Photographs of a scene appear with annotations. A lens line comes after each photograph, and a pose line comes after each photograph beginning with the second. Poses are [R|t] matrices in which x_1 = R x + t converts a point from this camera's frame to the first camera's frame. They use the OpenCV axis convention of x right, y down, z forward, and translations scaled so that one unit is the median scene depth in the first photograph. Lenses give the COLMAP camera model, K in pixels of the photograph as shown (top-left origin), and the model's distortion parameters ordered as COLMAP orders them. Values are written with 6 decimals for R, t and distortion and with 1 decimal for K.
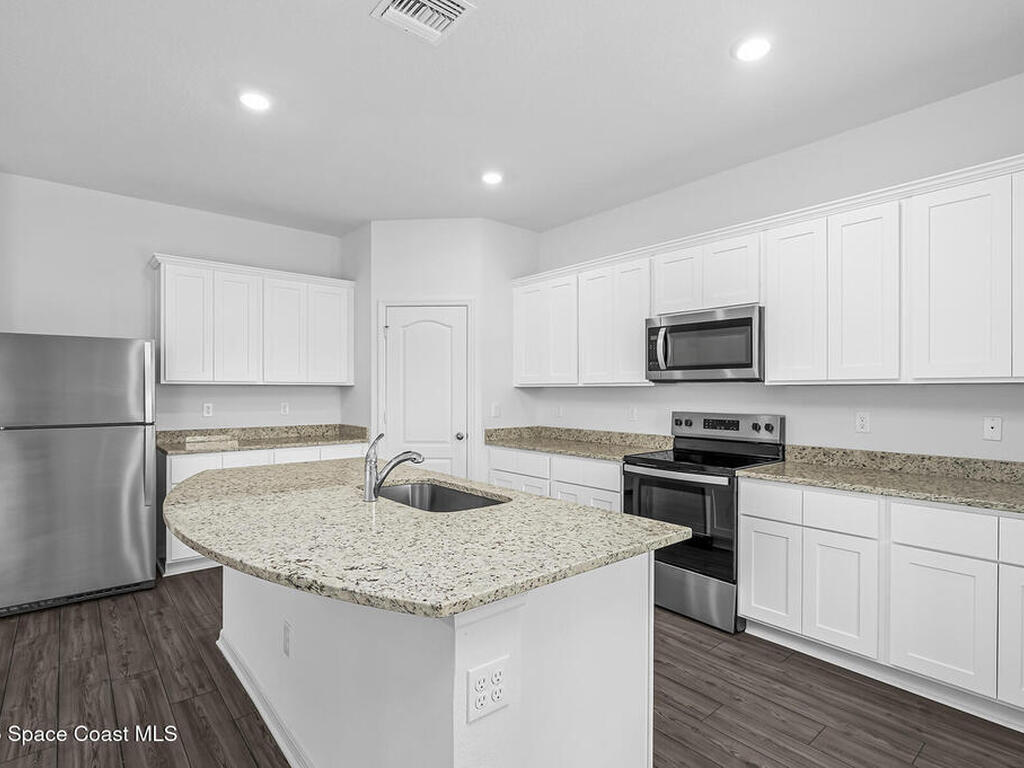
lens RADIAL K [[512.0, 0, 526.0], [0, 512.0, 394.5], [0, 0, 1]] dist [-0.000898, -0.000313]
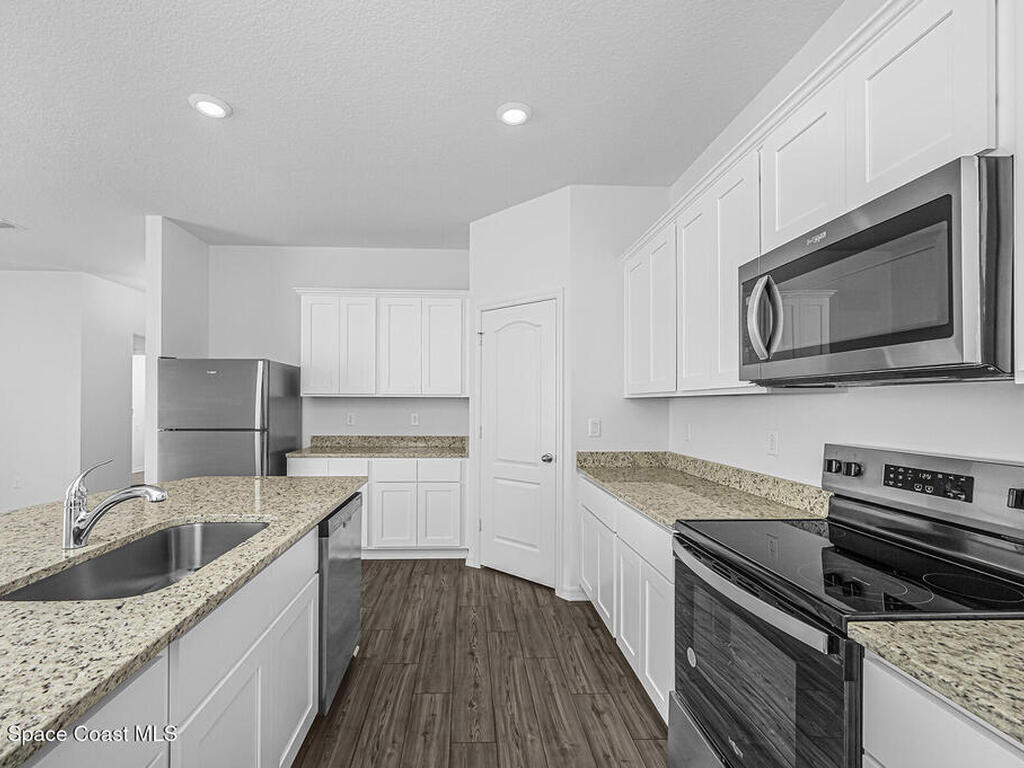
lens RADIAL K [[463.2, 0, 492.7], [0, 463.2, 400.3], [0, 0, 1]] dist [0.021974, -0.000042]
pose [[0.787484, -0.002545, -0.616329, 0.324368], [-0.007214, 0.999885, -0.013346, -0.000511], [0.616292, 0.014956, 0.787375, 0.451279]]
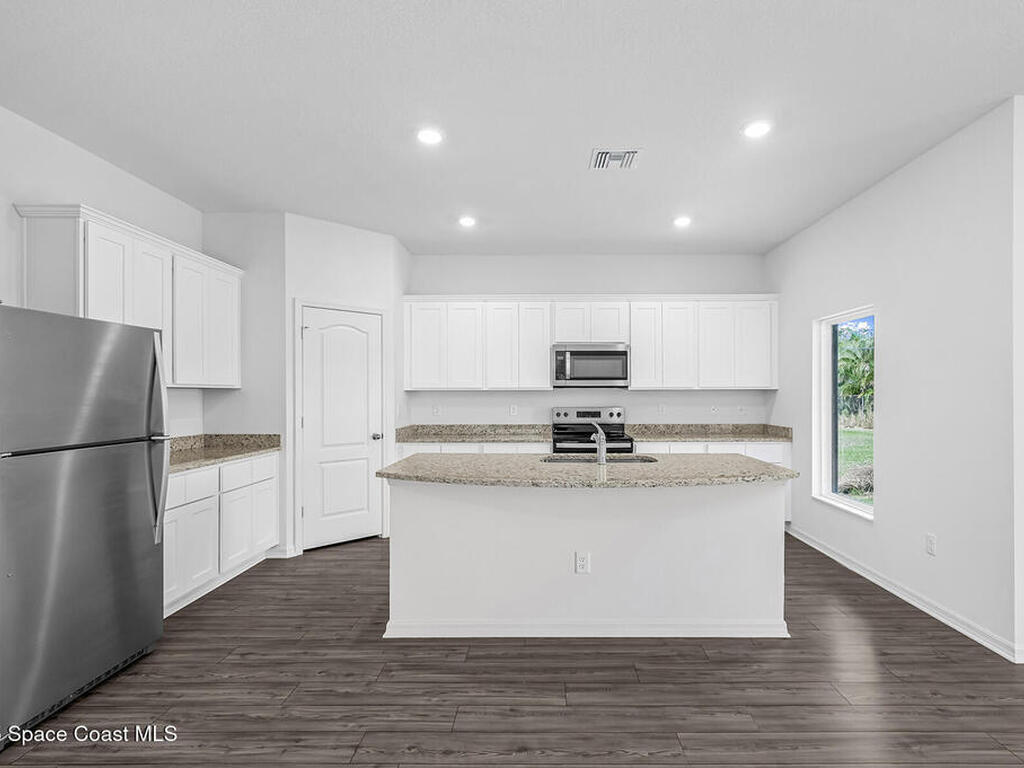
lens RADIAL K [[512.0, 0, 526.0], [0, 512.0, 394.5], [0, 0, 1]] dist [-0.000898, -0.000313]
pose [[0.677556, -0.003368, 0.735464, -0.880317], [0.008507, 0.999959, -0.003258, 0.000203], [-0.735422, 0.008464, 0.677556, 0.060436]]
